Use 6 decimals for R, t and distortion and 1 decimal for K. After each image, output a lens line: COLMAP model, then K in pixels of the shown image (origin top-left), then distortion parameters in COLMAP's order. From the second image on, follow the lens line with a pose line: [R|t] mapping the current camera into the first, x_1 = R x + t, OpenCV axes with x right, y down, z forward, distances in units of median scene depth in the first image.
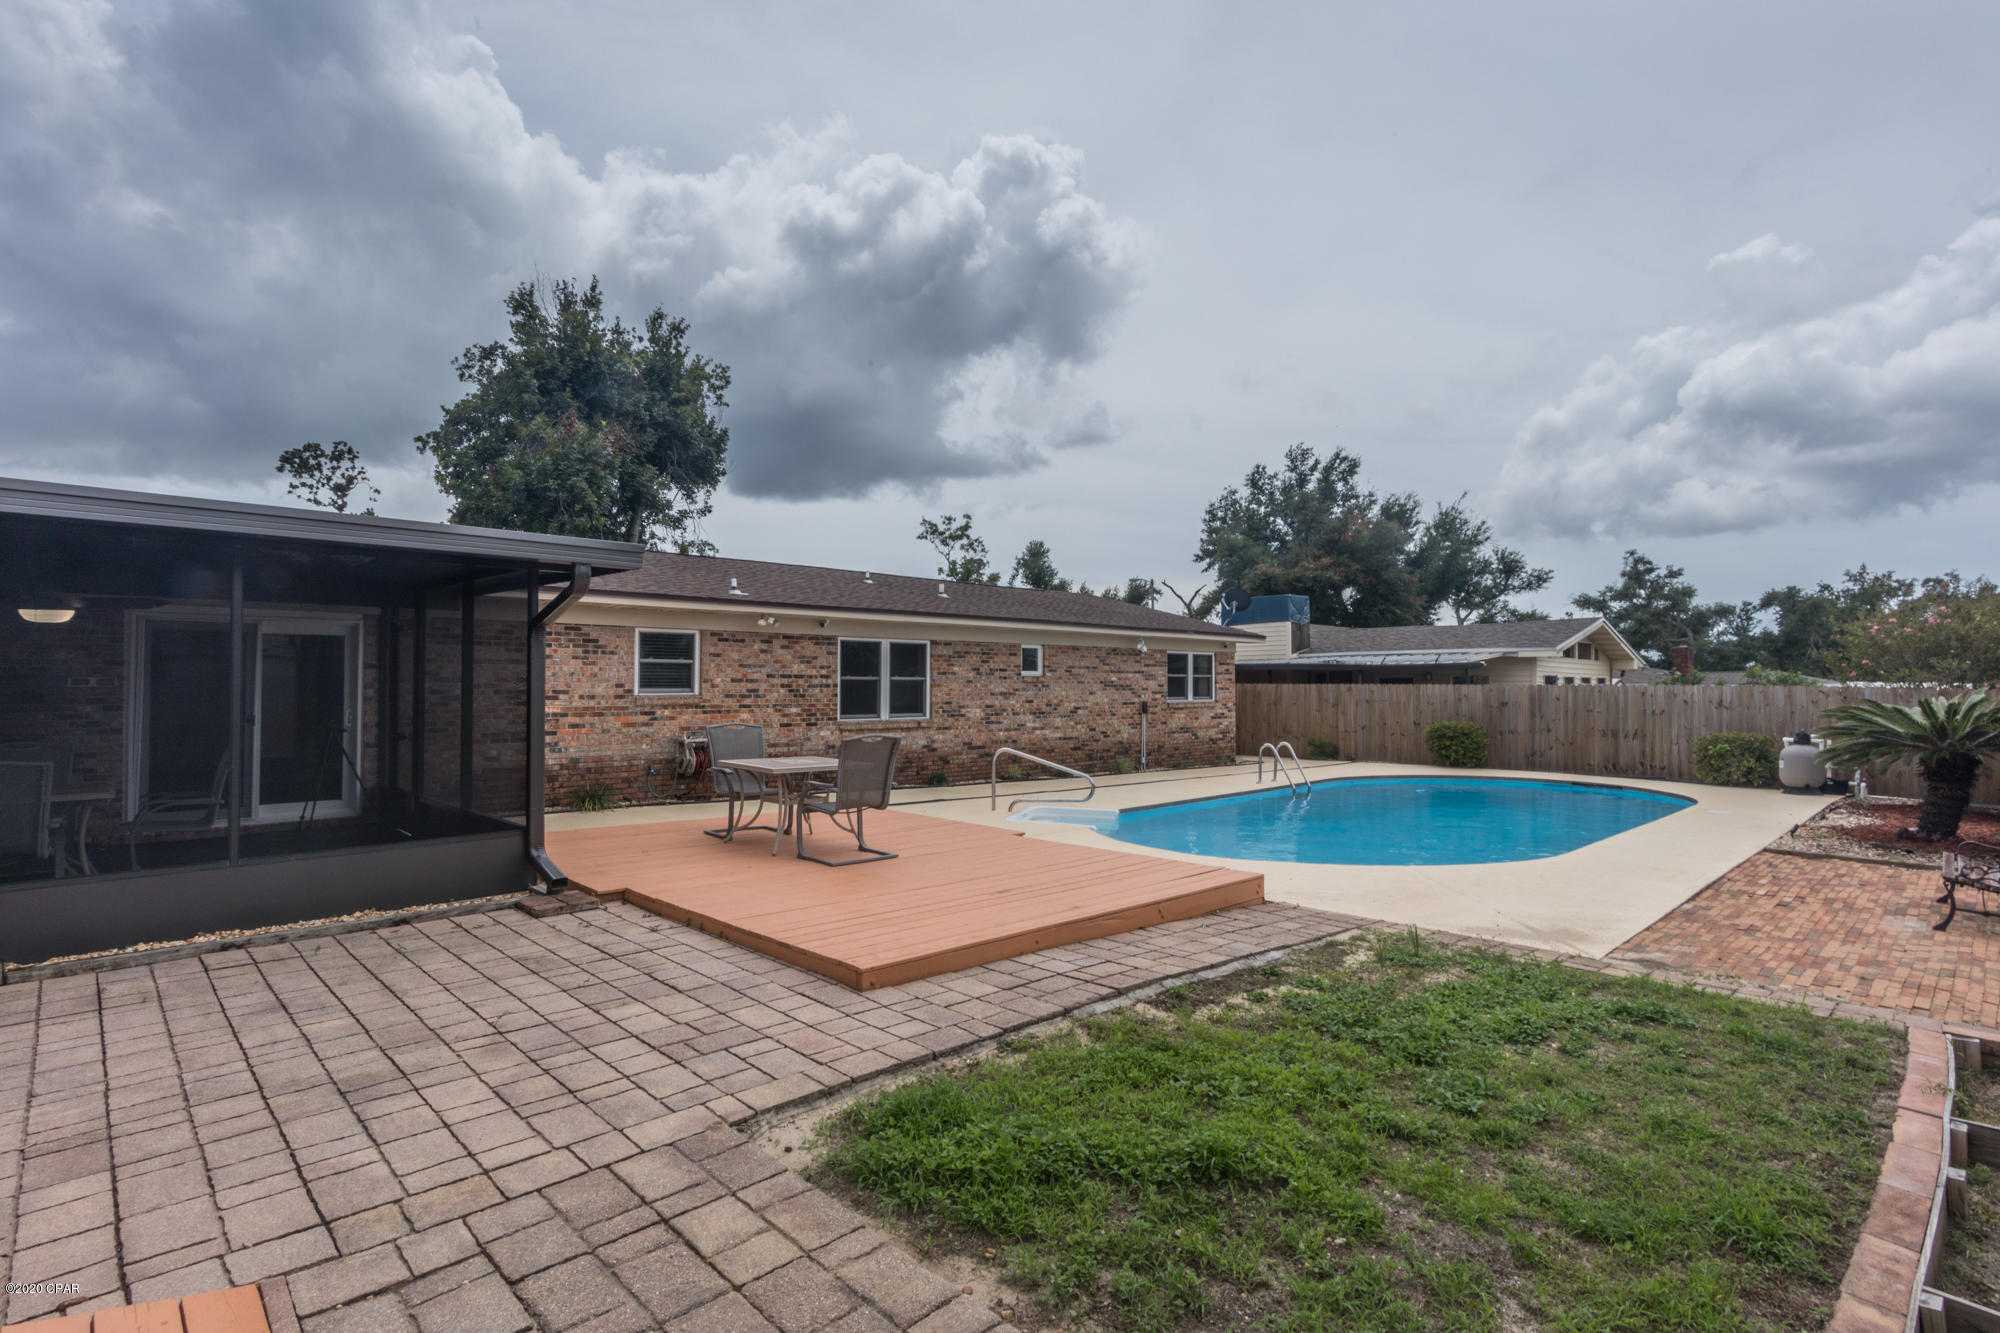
lens RADIAL K [[986.5, 0, 1003.0], [0, 986.5, 672.3], [0, 0, 1]] dist [0.004602, -0.000578]
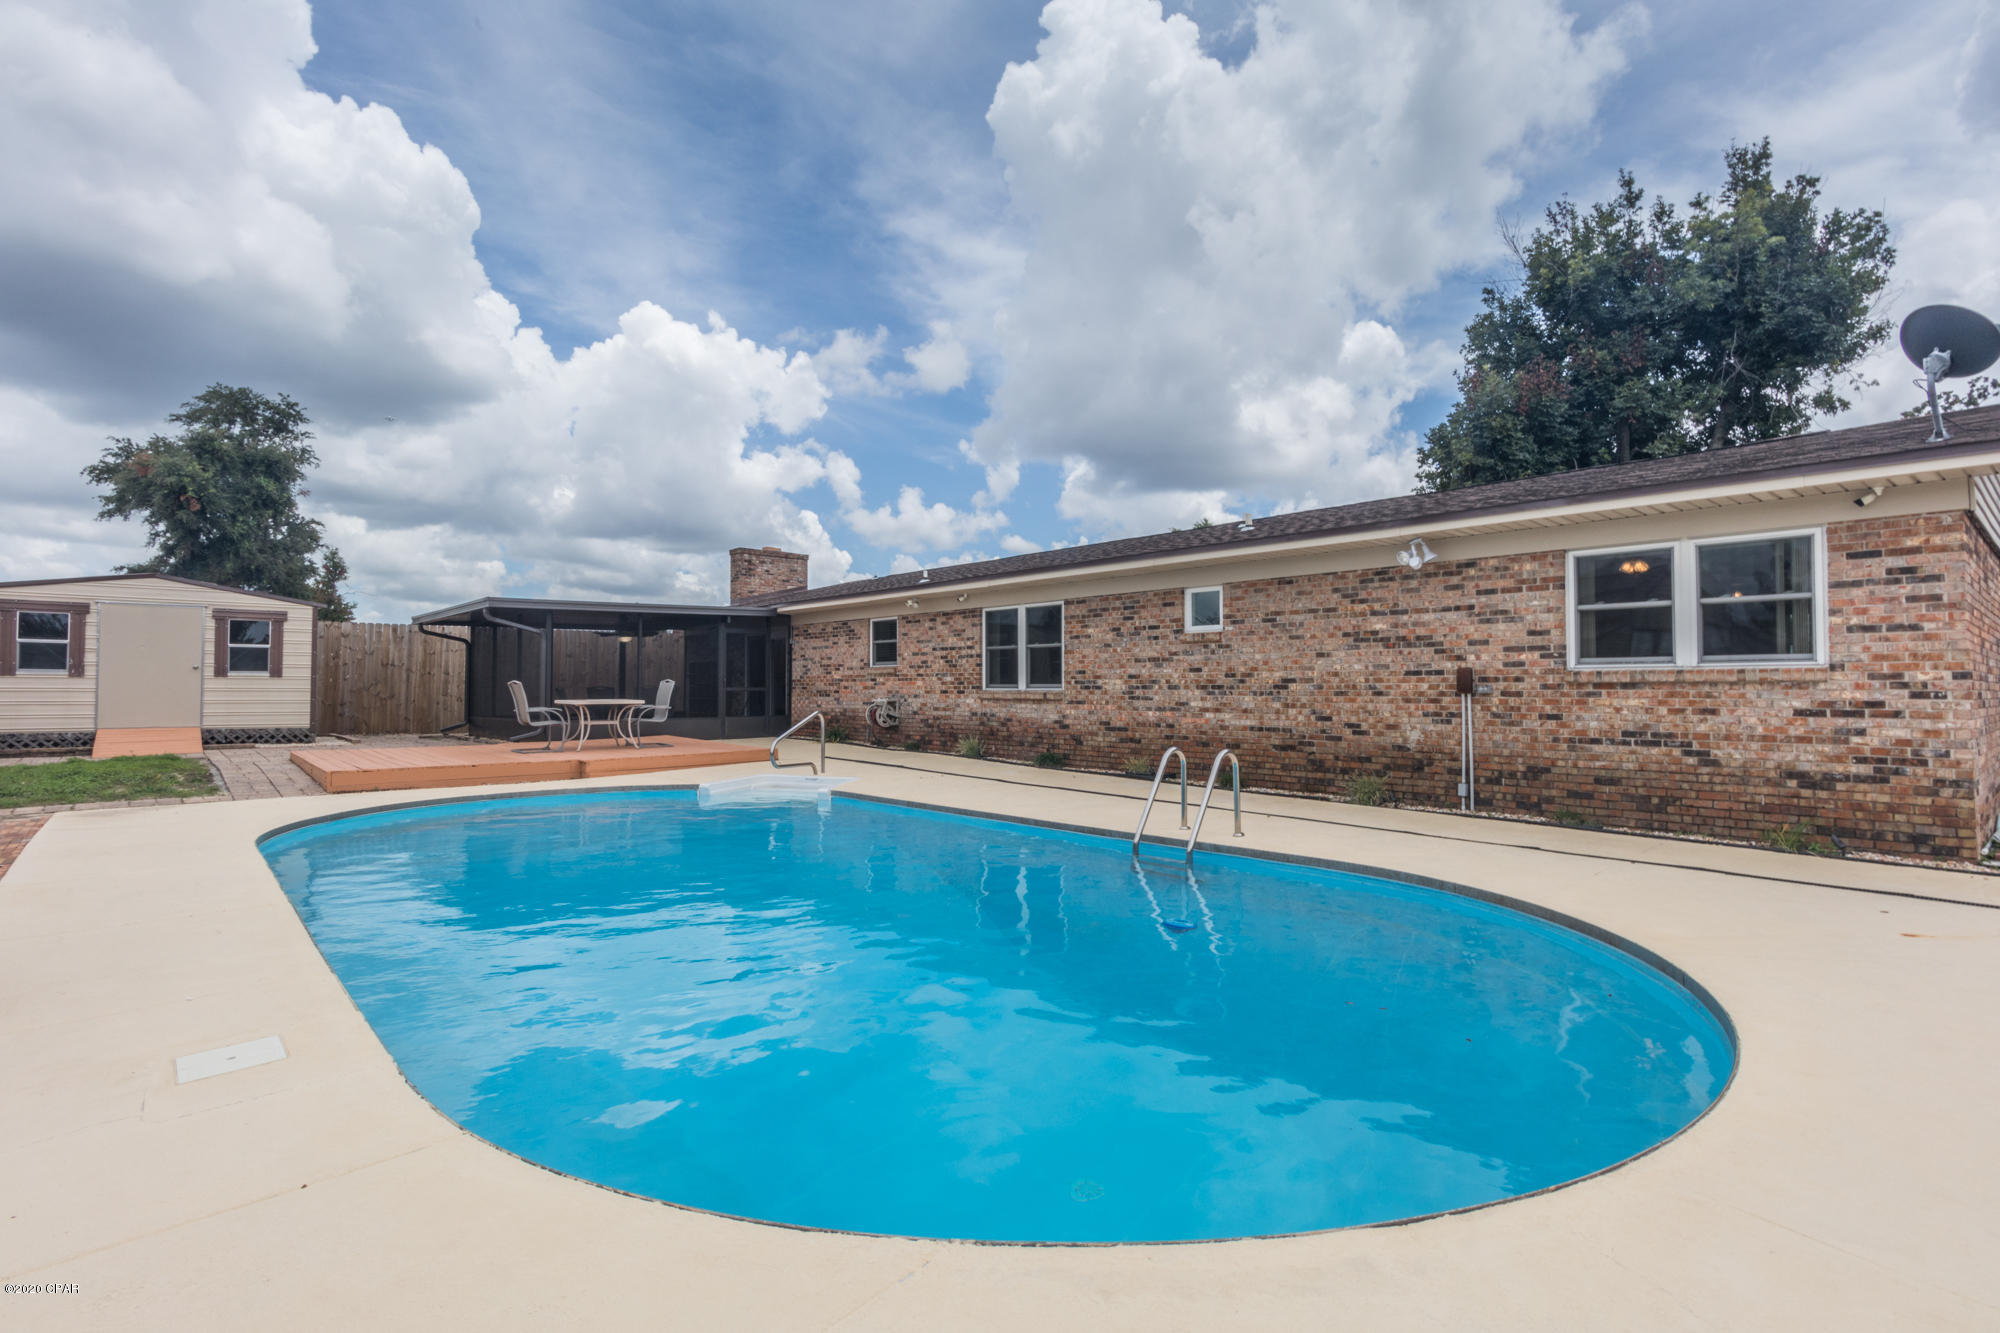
lens RADIAL K [[986.5, 0, 1002.4], [0, 986.5, 671.9], [0, 0, 1]] dist [0.004602, -0.000578]
pose [[-0.067400, -0.019015, -0.997545, 0.831612], [0.012474, 0.999724, -0.019900, 0.049507], [0.997648, -0.013785, -0.067144, 1.052065]]
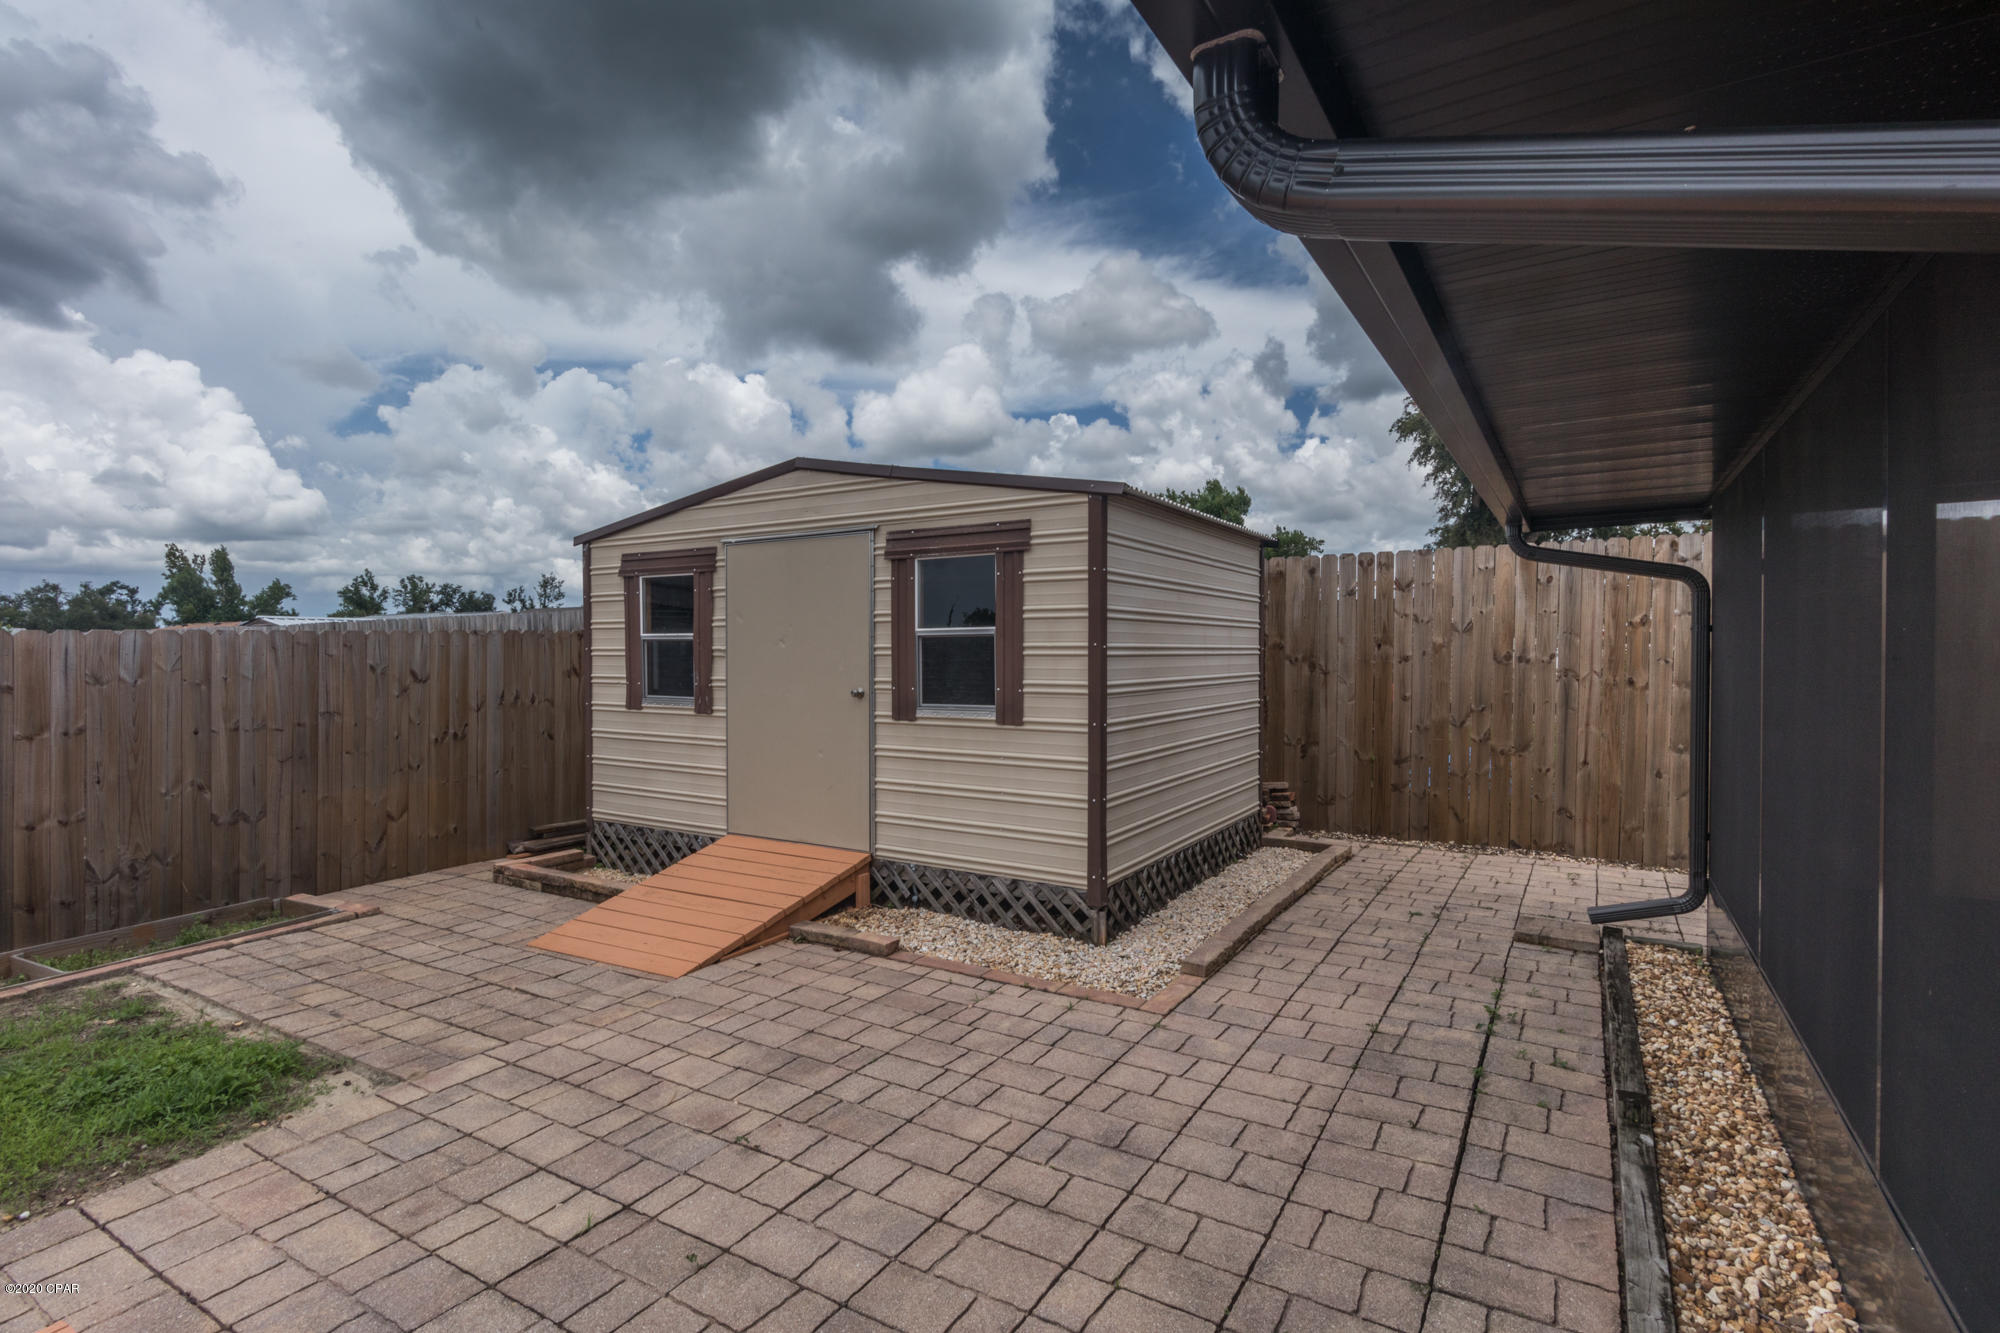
lens RADIAL K [[986.5, 0, 1002.2], [0, 986.5, 660.3], [0, 0, 1]] dist [0.004602, -0.000578]
pose [[-0.968286, 0.008693, -0.249694, -0.147020], [0.009514, 0.999953, -0.002081, -0.000685], [0.249664, -0.004390, -0.968323, 0.503335]]
